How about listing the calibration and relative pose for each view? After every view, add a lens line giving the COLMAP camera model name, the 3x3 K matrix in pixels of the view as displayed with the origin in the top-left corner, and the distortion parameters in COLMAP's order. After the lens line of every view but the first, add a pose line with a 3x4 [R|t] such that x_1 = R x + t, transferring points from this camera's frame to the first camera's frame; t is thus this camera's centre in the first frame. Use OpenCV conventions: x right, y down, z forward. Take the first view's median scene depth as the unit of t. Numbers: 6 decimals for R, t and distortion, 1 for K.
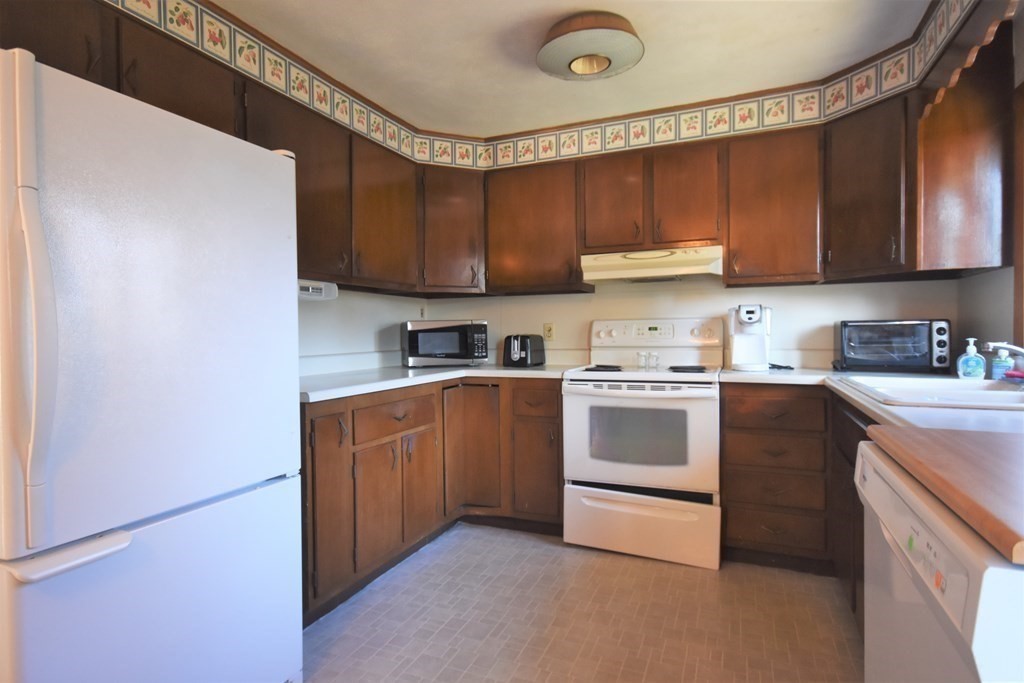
lens RADIAL K [[524.6, 0, 512.5], [0, 524.6, 340.0], [0, 0, 1]] dist [0.015476, -0.003528]
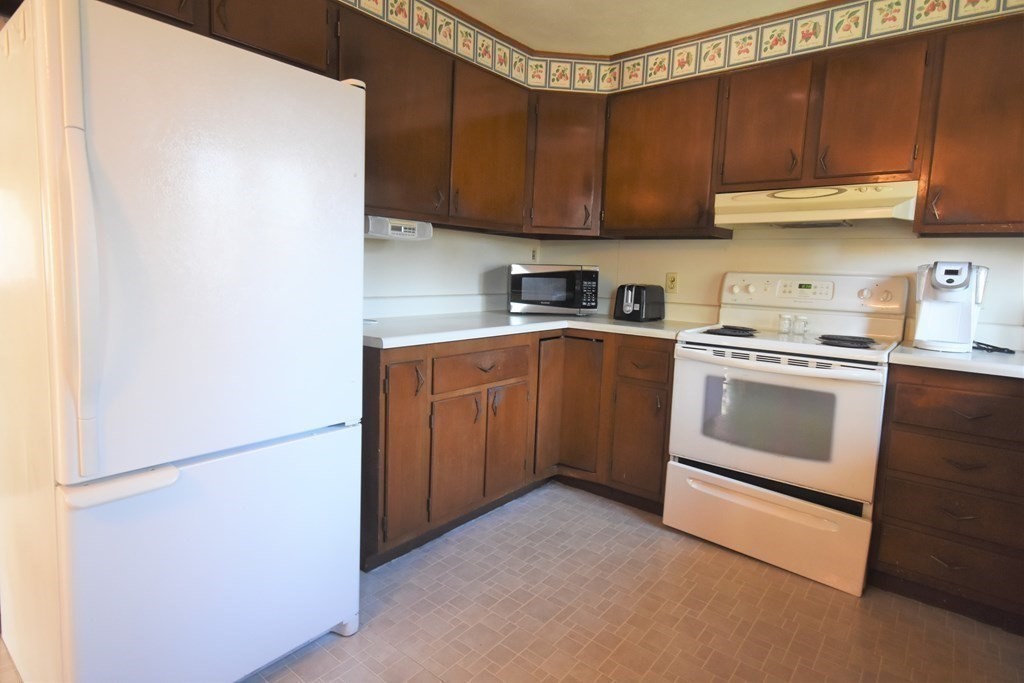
lens RADIAL K [[524.6, 0, 505.1], [0, 524.6, 319.4], [0, 0, 1]] dist [0.015476, -0.003528]
pose [[0.954913, 0.073187, -0.287725, 0.074963], [-0.049449, 0.994810, 0.088928, -0.023241], [0.292740, -0.070691, 0.953575, 0.106188]]
